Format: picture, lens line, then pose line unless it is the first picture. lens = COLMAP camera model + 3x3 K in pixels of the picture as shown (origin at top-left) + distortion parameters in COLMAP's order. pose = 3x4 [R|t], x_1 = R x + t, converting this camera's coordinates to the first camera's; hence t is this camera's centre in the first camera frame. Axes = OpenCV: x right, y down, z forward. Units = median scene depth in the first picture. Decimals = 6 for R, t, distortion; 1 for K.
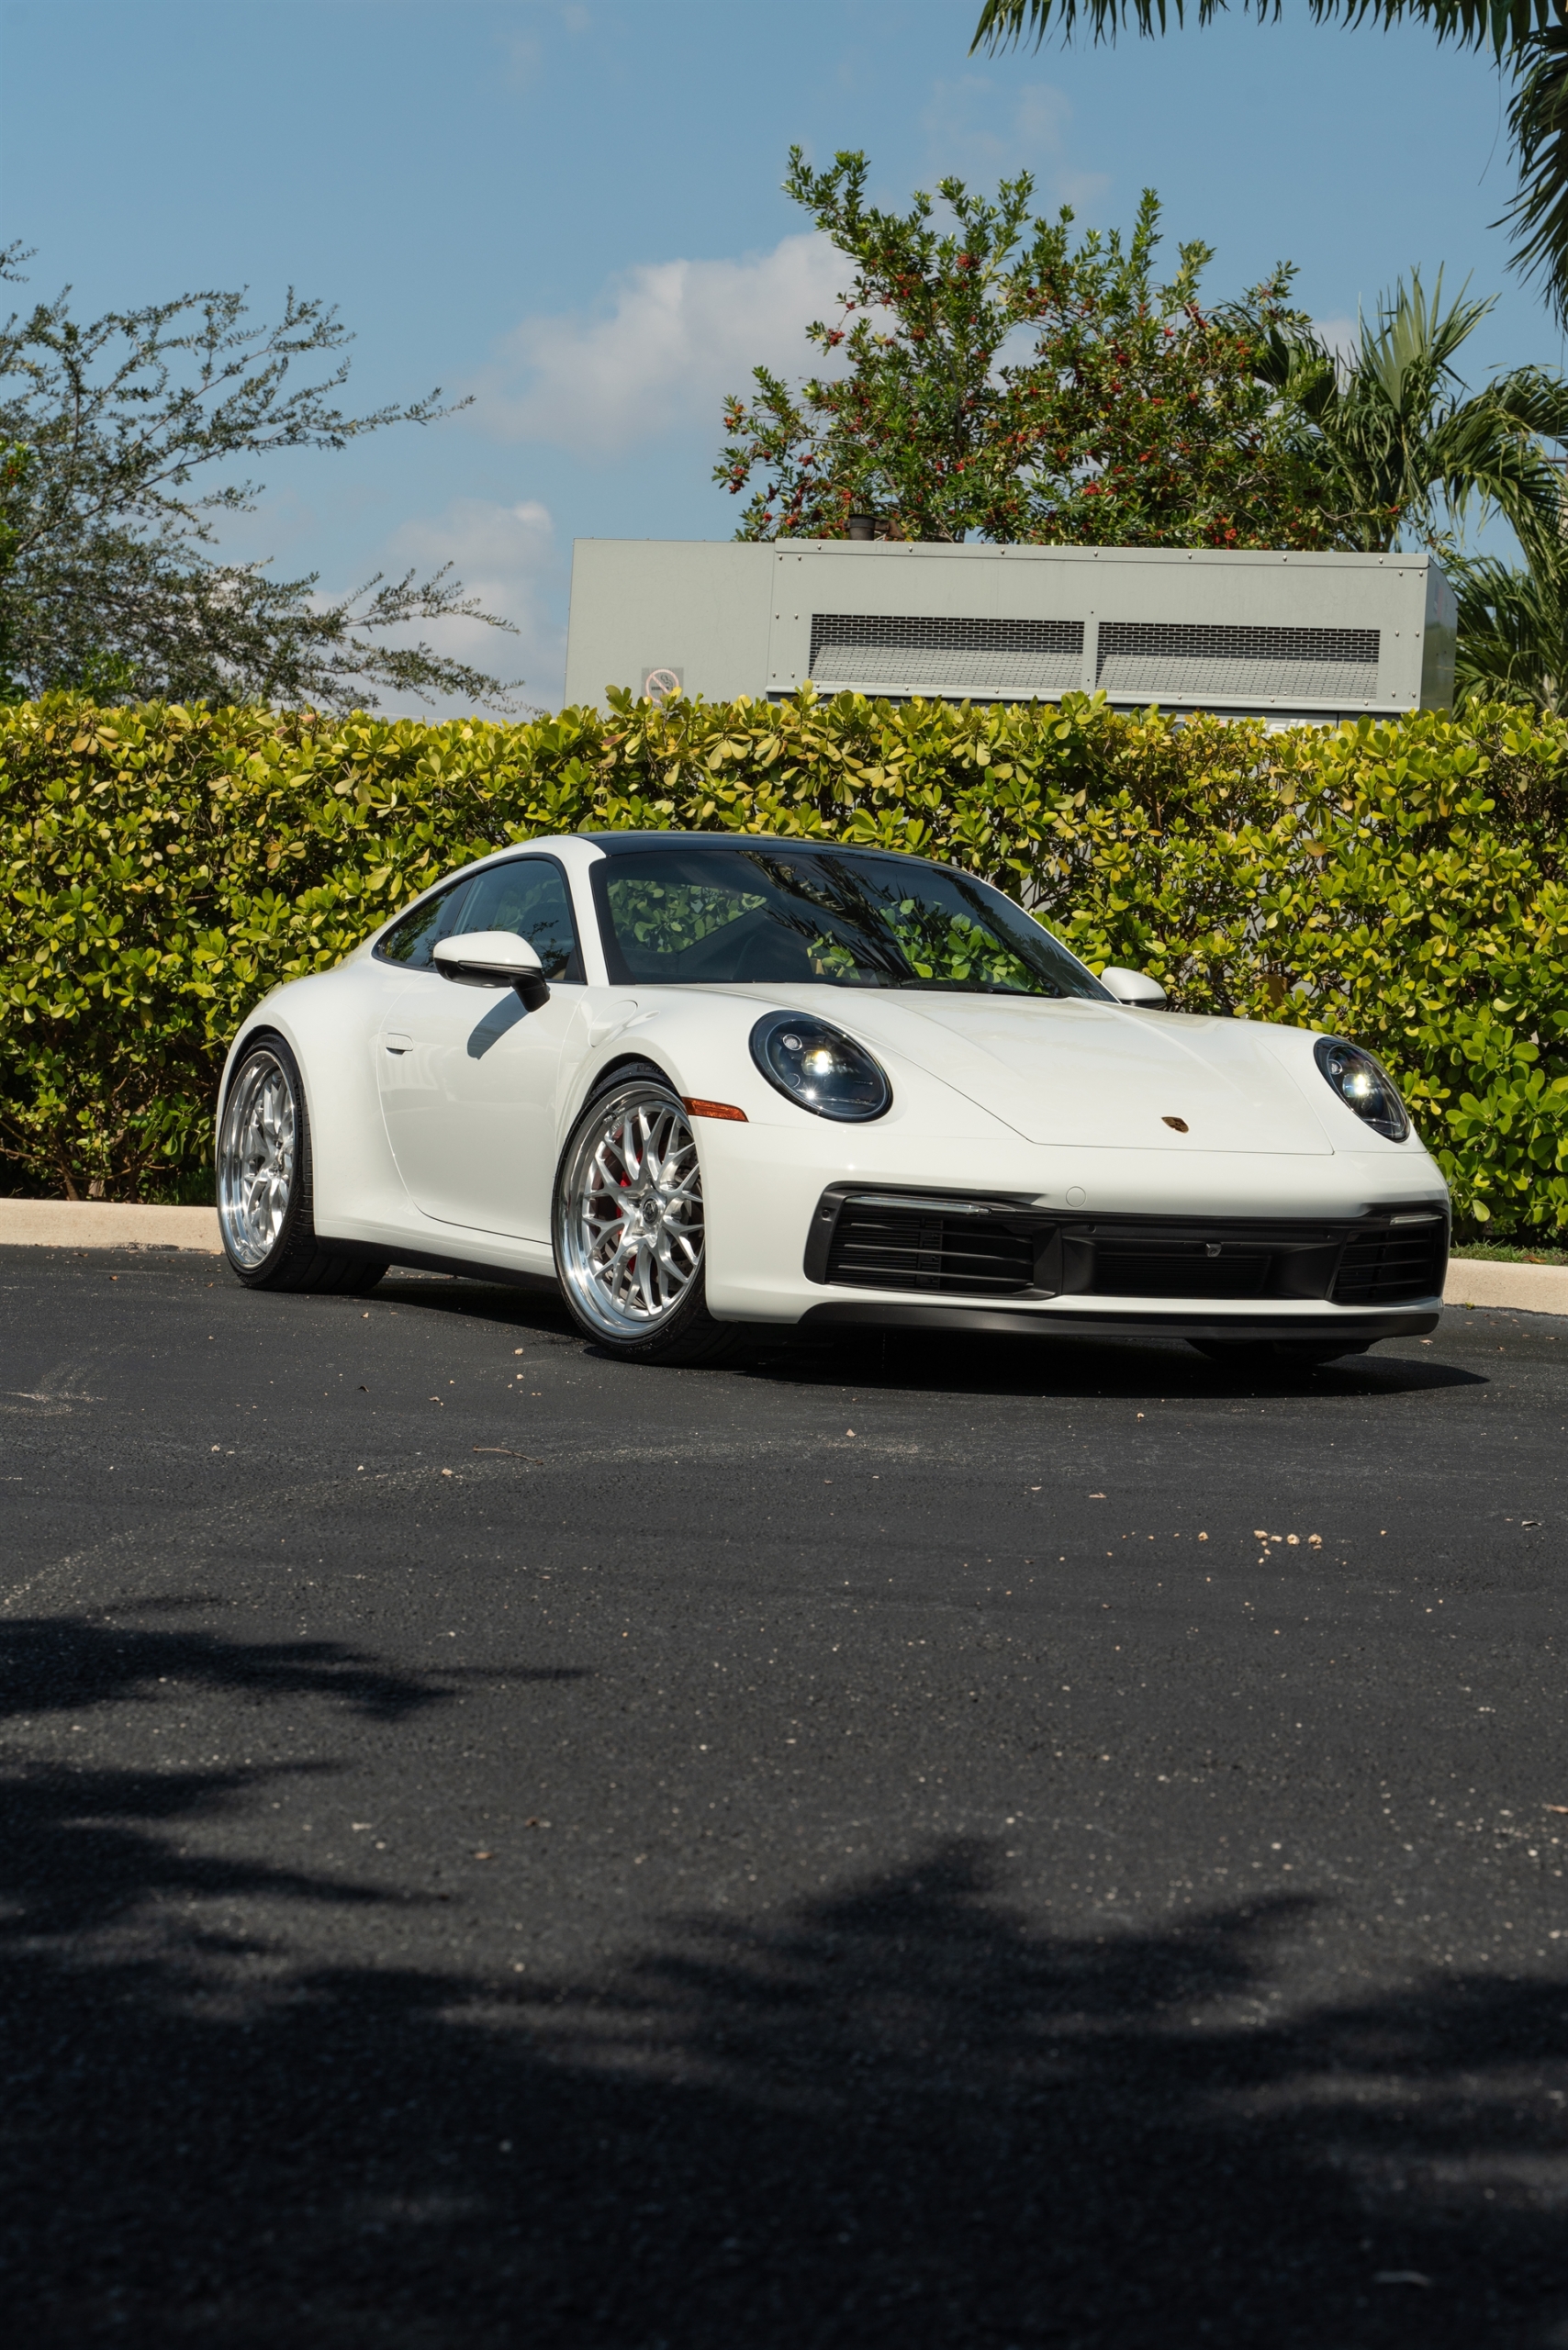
lens RADIAL K [[4474.5, 0, 785.4], [0, 4474.5, 1167.6], [0, 0, 1]] dist [0.032061, 0.000000]
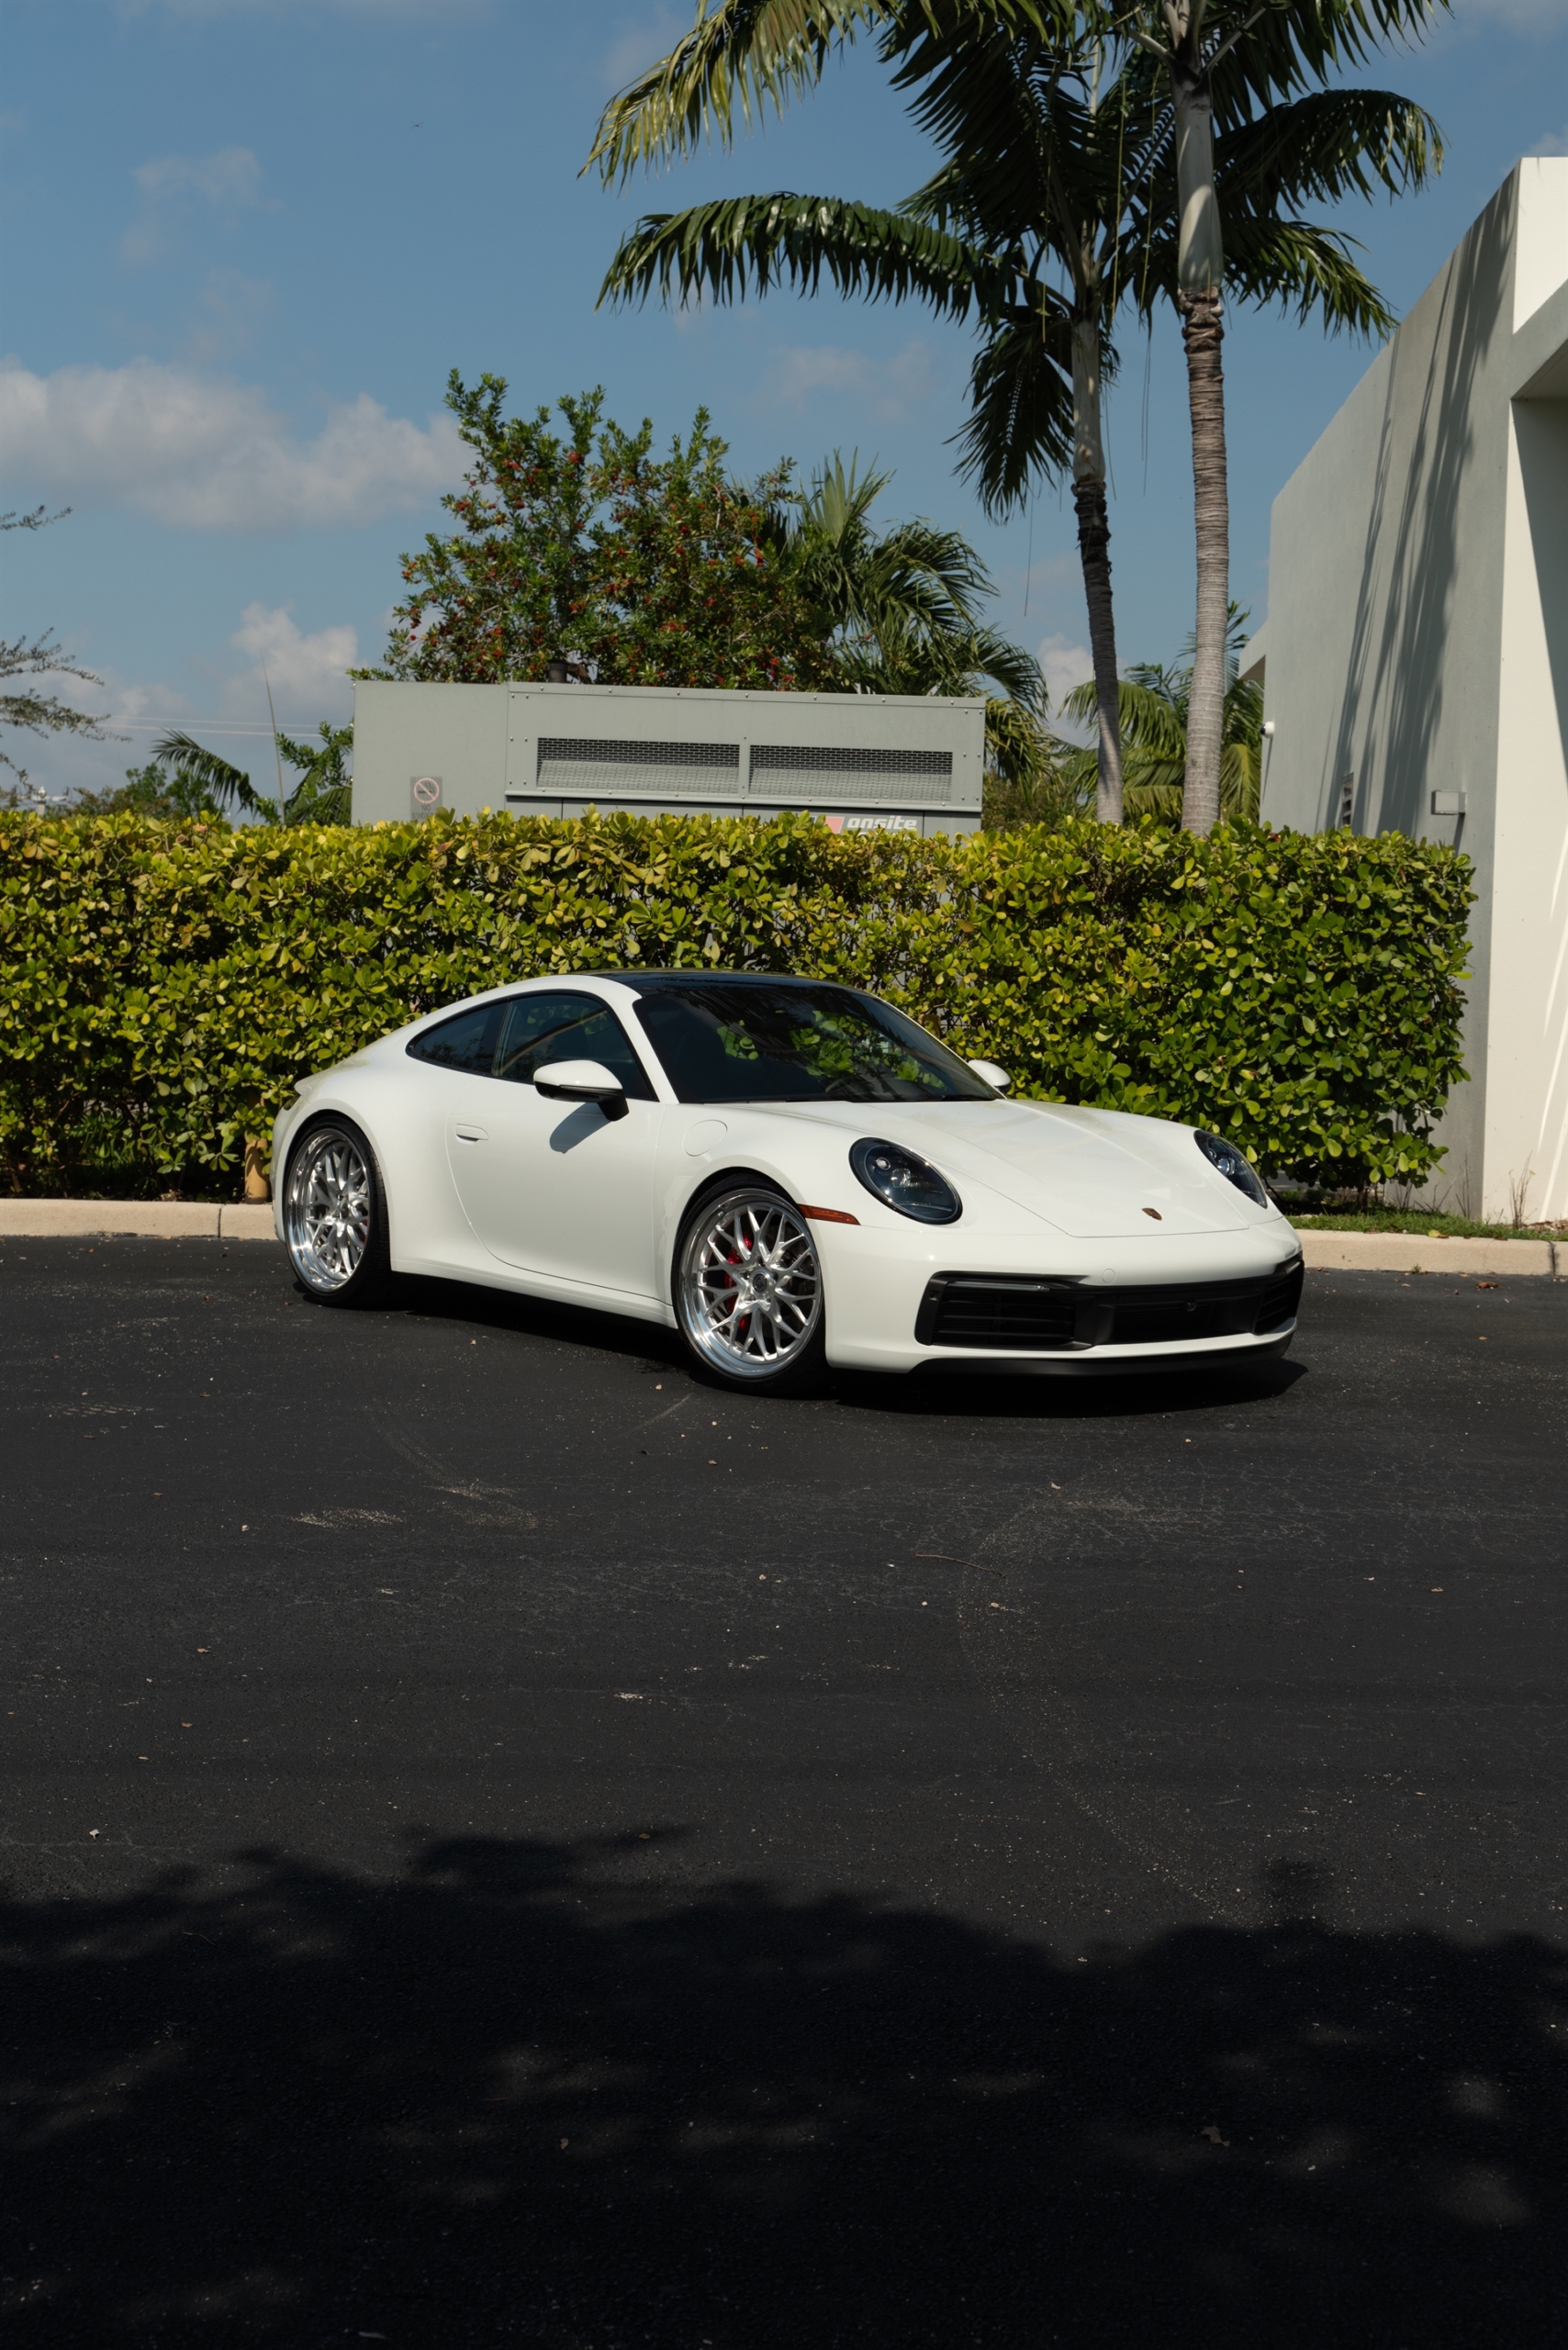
lens RADIAL K [[3138.6, 0, 781.9], [0, 3138.6, 1187.8], [0, 0, 1]] dist [0.042753, 0.000000]
pose [[0.974790, -0.035419, 0.220294, -0.153934], [0.021099, 0.997529, 0.067018, -0.054855], [-0.222123, -0.060681, 0.973129, 0.044400]]
